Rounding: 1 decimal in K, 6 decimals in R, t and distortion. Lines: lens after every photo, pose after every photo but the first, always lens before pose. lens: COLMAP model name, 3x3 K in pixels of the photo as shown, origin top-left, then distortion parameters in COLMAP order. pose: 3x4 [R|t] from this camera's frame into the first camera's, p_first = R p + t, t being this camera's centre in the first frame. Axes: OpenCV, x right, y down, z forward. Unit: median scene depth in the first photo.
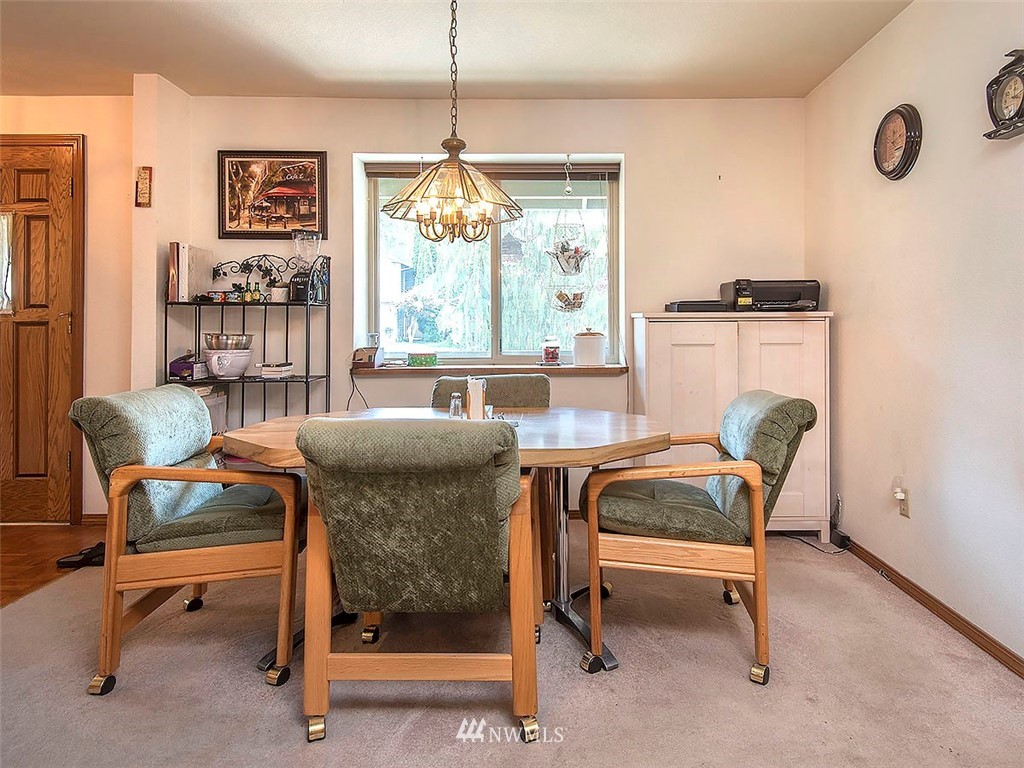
lens RADIAL K [[569.2, 0, 513.5], [0, 569.2, 322.4], [0, 0, 1]] dist [-0.001948, -0.000892]
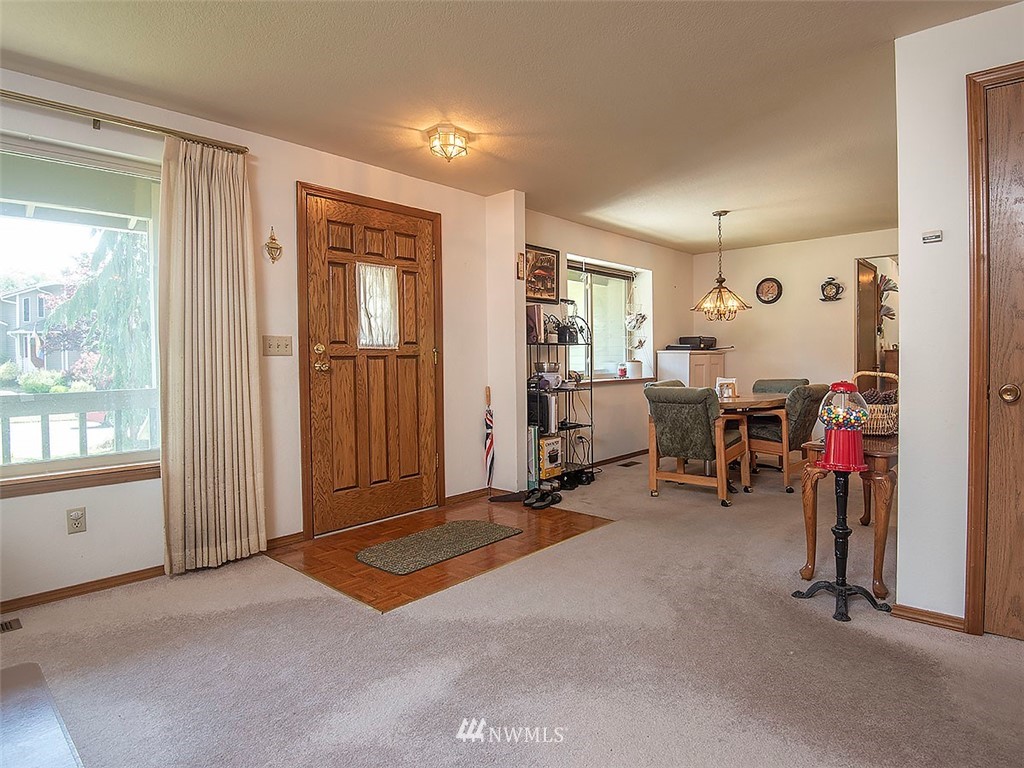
lens RADIAL K [[545.0, 0, 510.4], [0, 545.0, 372.9], [0, 0, 1]] dist [0.022308, -0.019772]
pose [[0.715339, -0.024013, 0.698365, -1.530302], [0.003062, 0.999507, 0.031232, 0.000846], [-0.698771, -0.020203, 0.715060, -0.029932]]
